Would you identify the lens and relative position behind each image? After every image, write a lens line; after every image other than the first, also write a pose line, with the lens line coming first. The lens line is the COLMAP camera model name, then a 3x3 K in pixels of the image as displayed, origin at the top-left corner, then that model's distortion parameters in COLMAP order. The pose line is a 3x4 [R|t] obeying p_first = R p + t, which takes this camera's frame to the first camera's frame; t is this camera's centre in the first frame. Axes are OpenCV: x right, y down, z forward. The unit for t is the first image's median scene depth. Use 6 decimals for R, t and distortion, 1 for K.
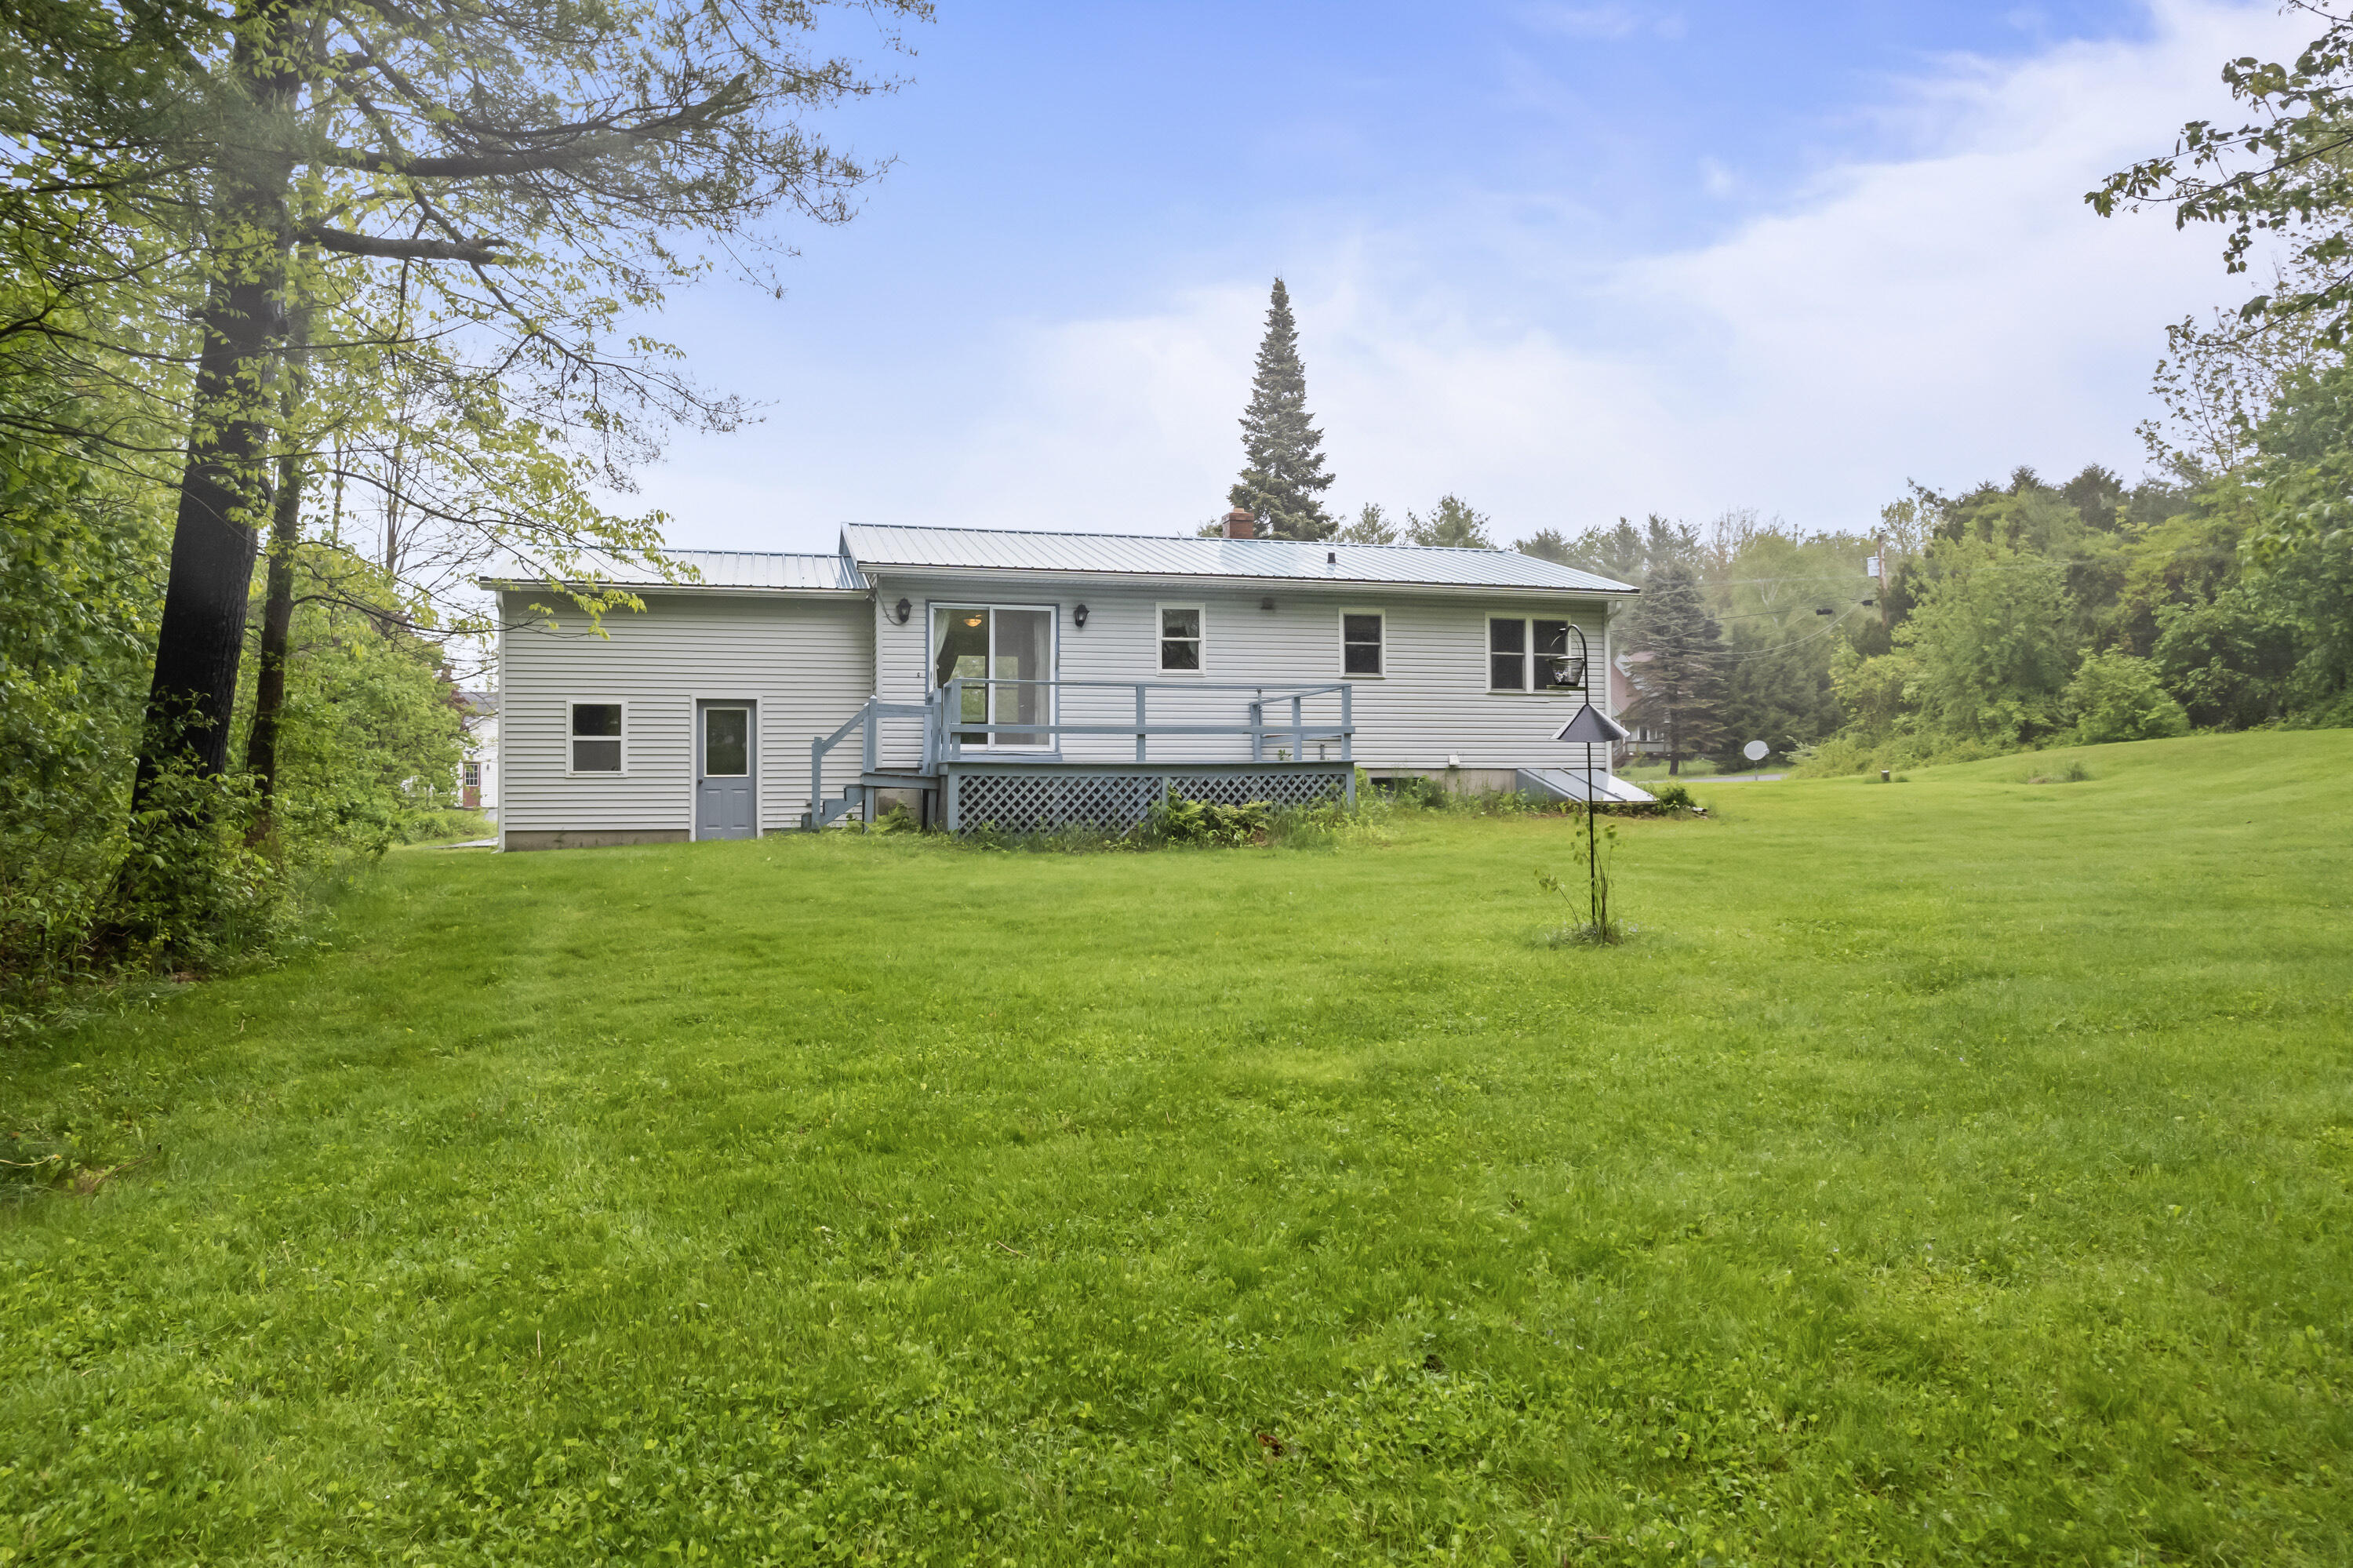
lens RADIAL K [[1515.2, 0, 1178.4], [0, 1515.2, 769.9], [0, 0, 1]] dist [-0.050124, 0.032270]
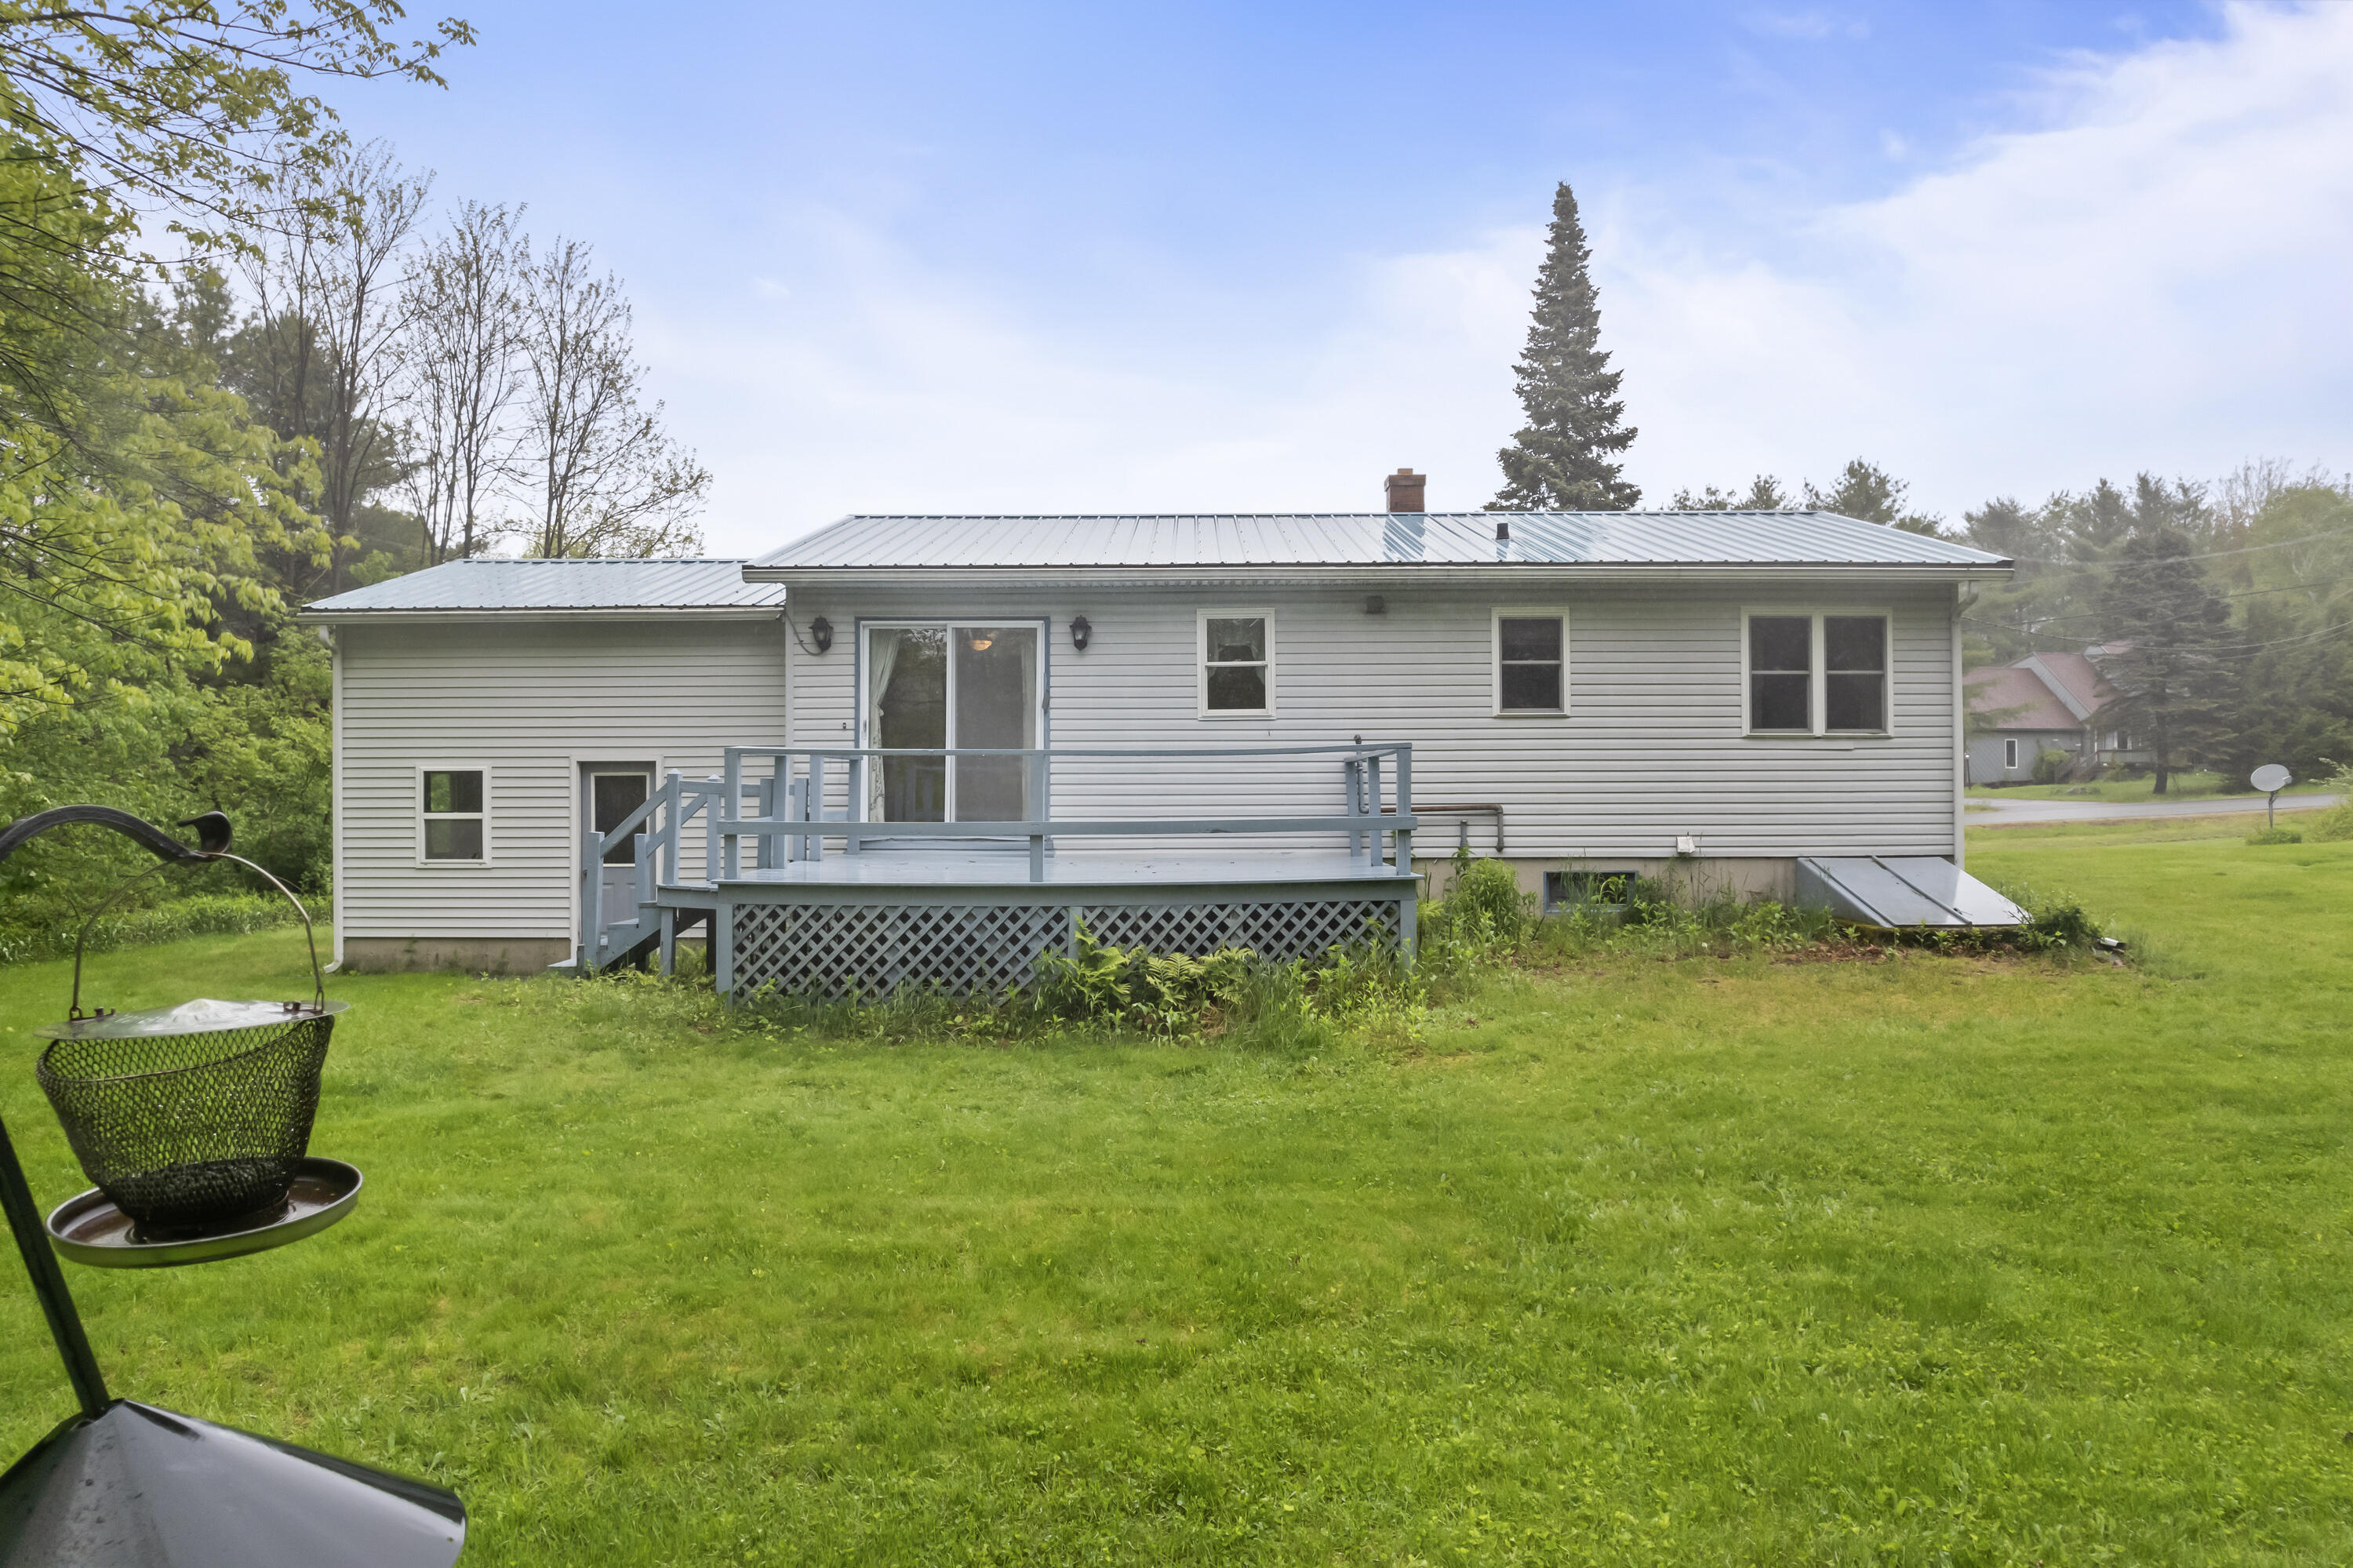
lens RADIAL K [[1515.2, 0, 1176.0], [0, 1515.2, 792.0], [0, 0, 1]] dist [-0.050124, 0.032270]
pose [[0.962011, 0.000230, -0.273011, 0.151224], [0.003621, 0.999901, 0.013599, -0.037940], [0.272987, -0.014071, 0.961915, 0.342291]]
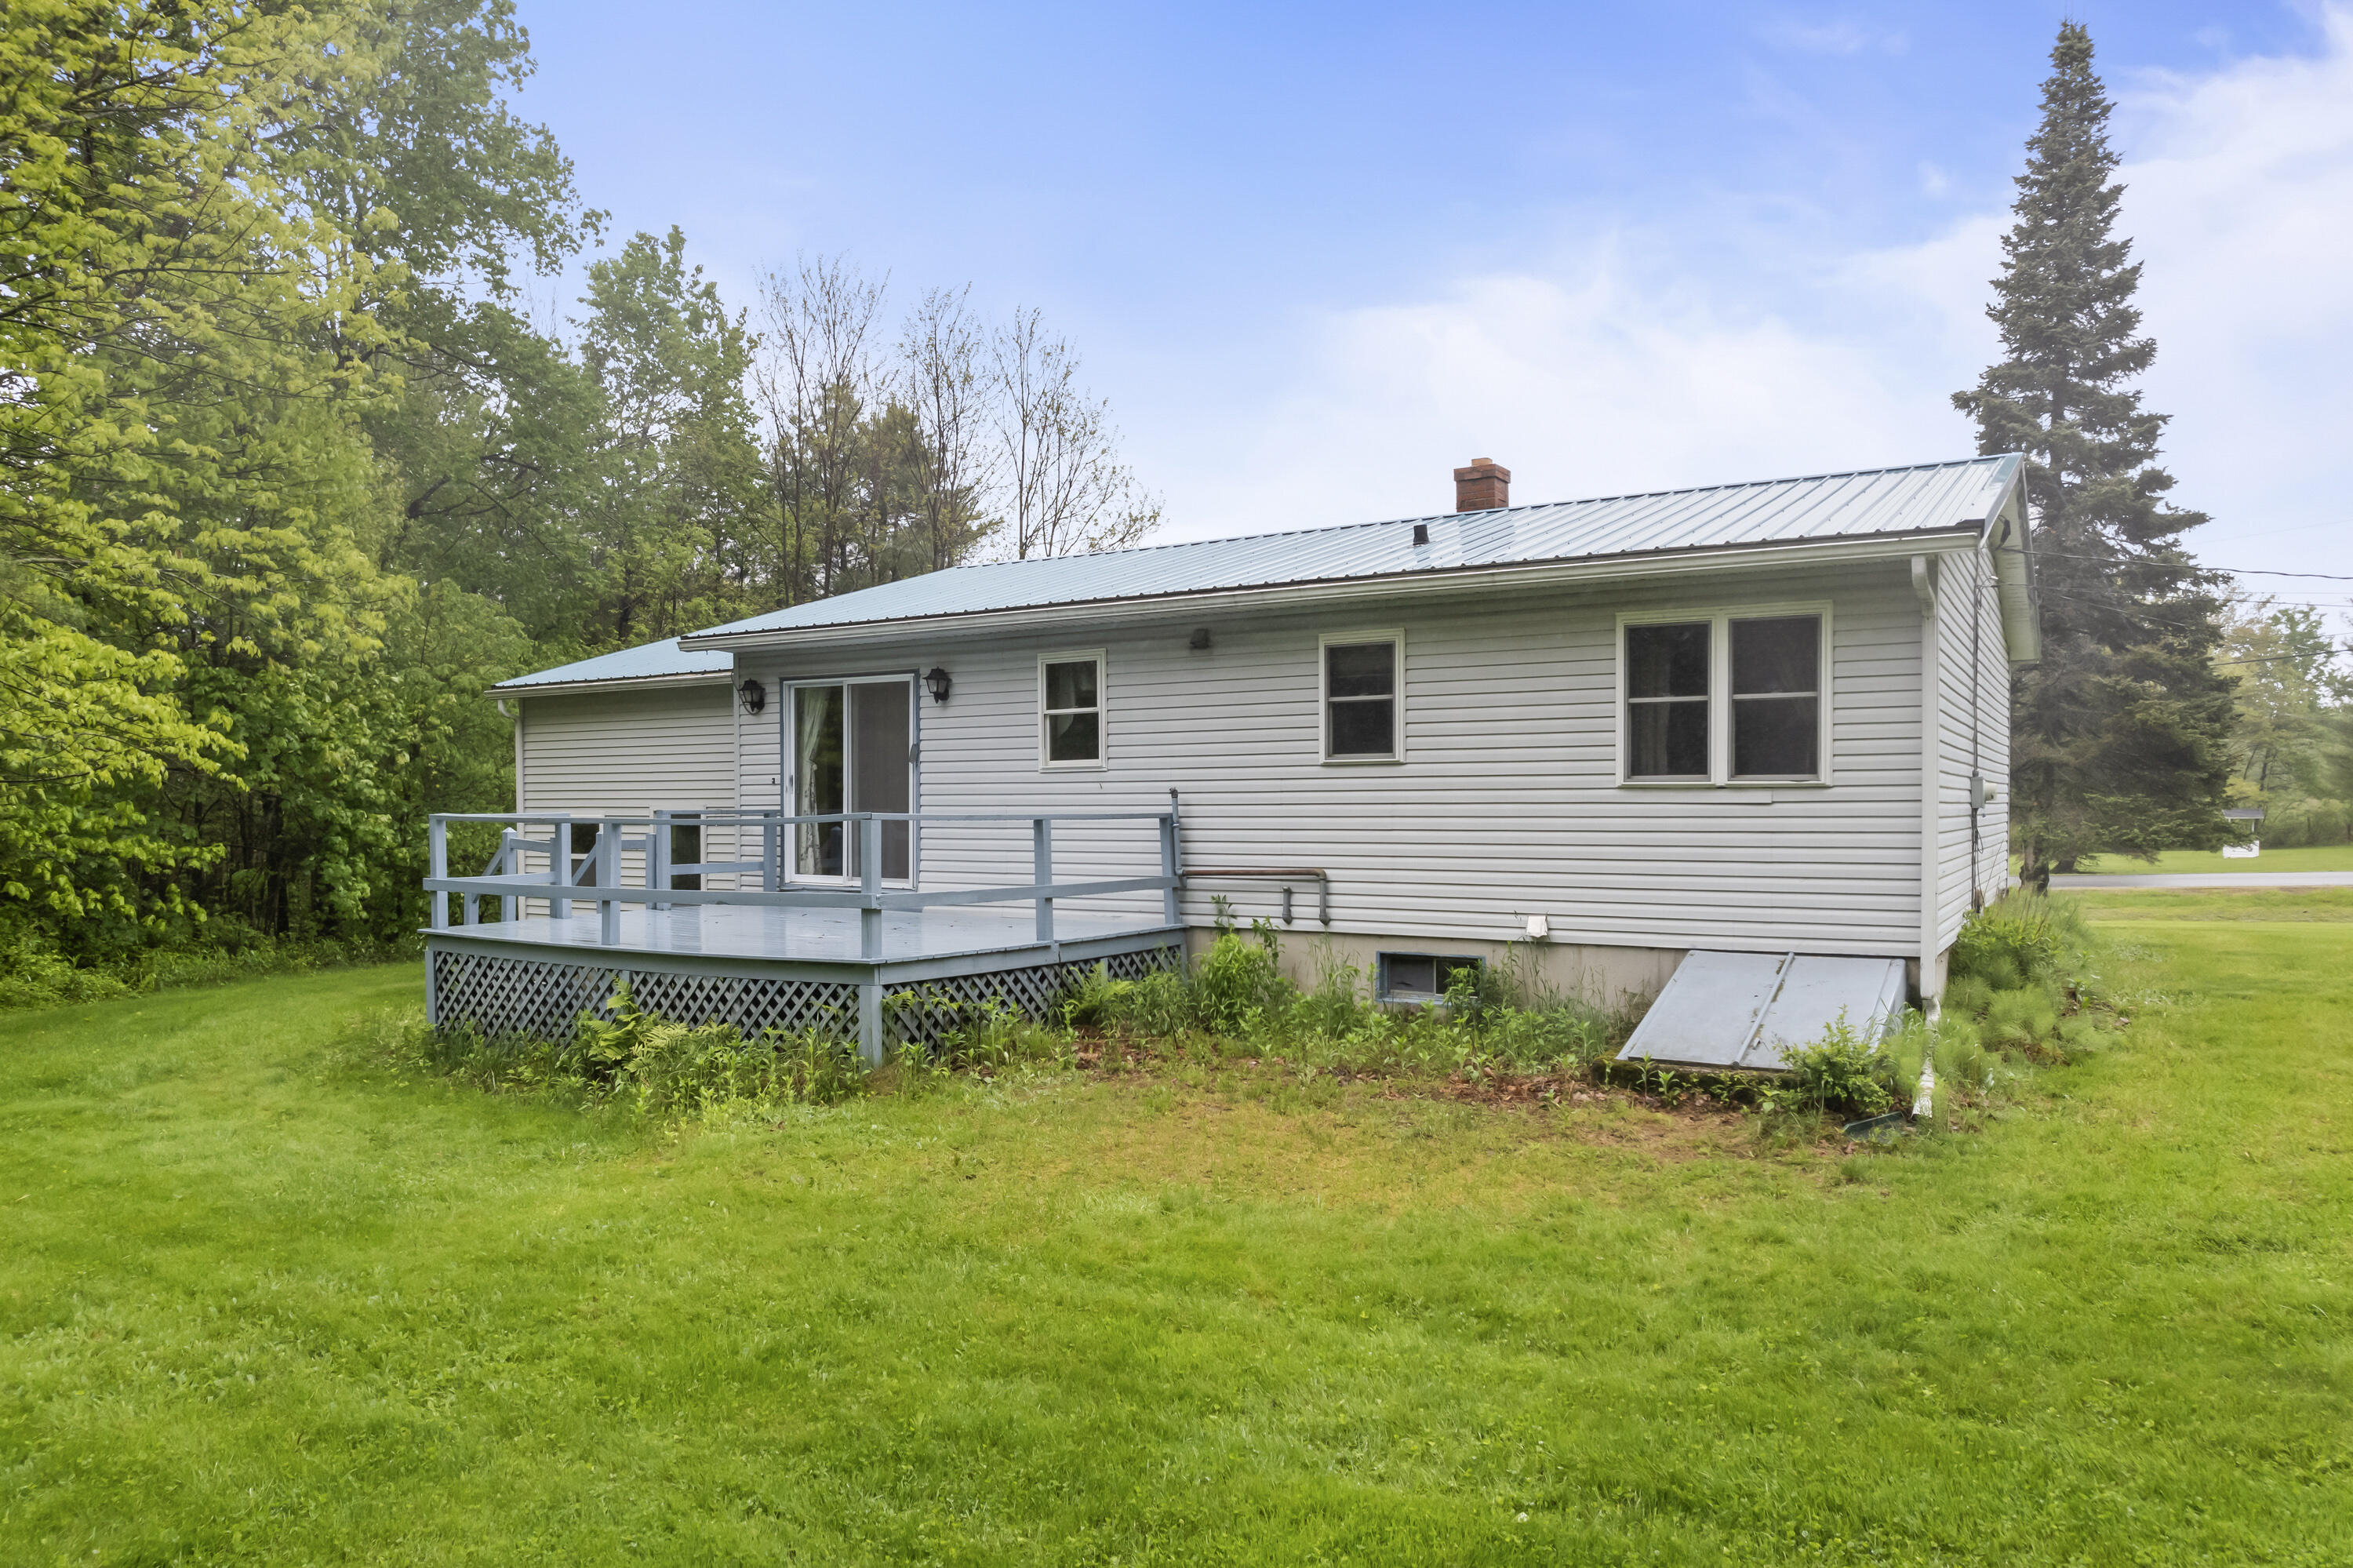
lens RADIAL K [[1515.2, 0, 1159.8], [0, 1515.2, 801.2], [0, 0, 1]] dist [-0.050124, 0.032270]
pose [[0.670716, 0.001264, -0.741713, 0.466539], [0.010919, 0.999873, 0.011579, -0.054233], [0.741634, -0.015865, 0.670617, 0.590314]]
